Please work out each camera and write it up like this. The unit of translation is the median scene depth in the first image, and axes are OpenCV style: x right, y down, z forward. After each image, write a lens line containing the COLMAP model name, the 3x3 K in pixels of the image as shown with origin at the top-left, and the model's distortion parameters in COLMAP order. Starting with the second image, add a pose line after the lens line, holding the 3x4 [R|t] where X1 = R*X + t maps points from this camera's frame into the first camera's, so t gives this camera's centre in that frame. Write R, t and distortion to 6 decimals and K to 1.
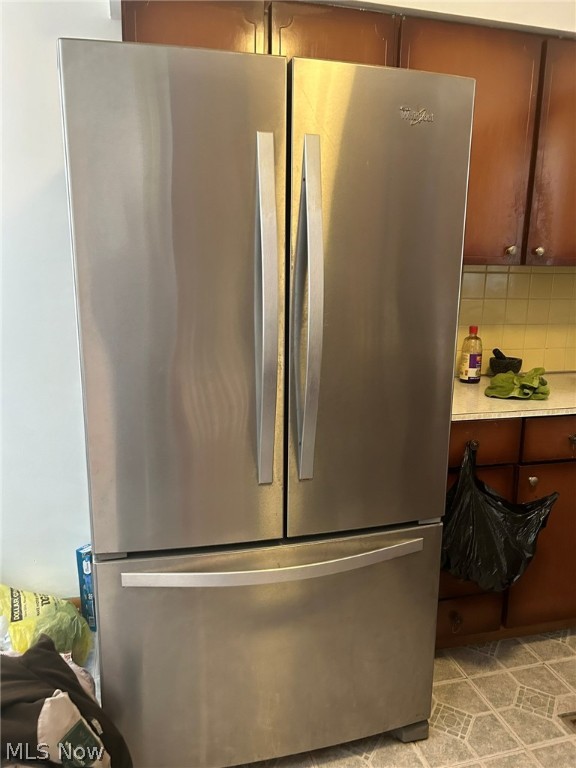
lens RADIAL K [[585.7, 0, 293.8], [0, 585.7, 386.6], [0, 0, 1]] dist [0.051100, -0.037865]
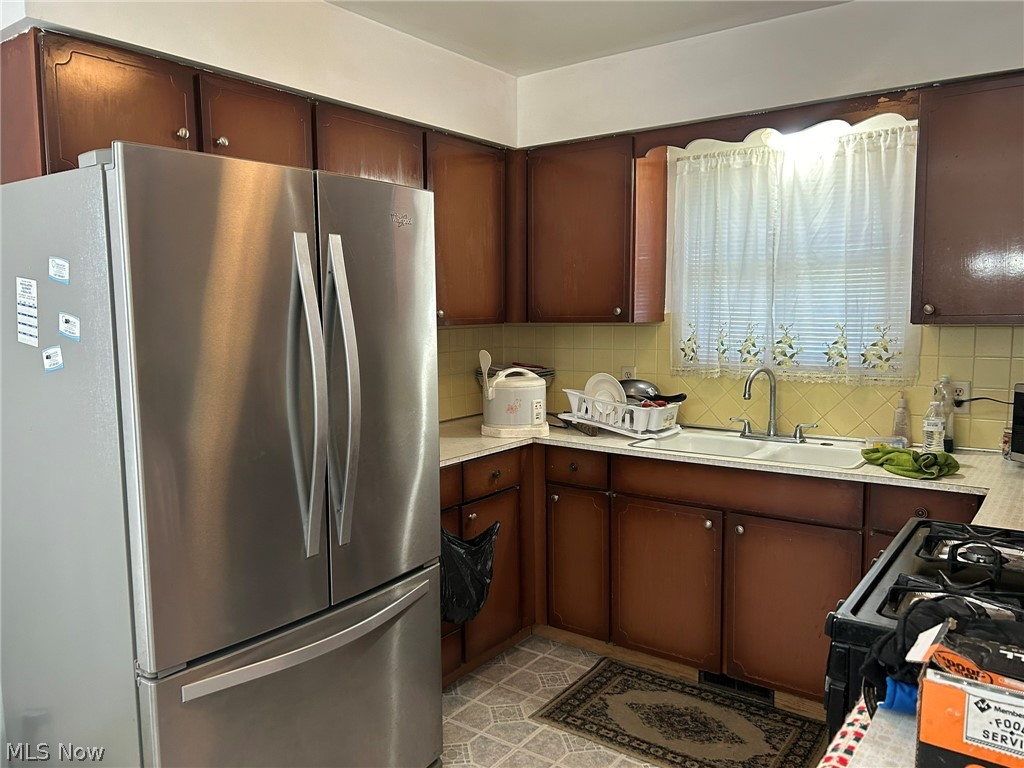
lens RADIAL K [[781.0, 0, 501.5], [0, 781.0, 386.1], [0, 0, 1]] dist [0.051100, -0.037865]
pose [[0.794730, -0.092781, 0.599830, -0.446607], [0.144923, 0.988671, -0.039086, -0.020814], [-0.589408, 0.117992, 0.799172, -0.253573]]
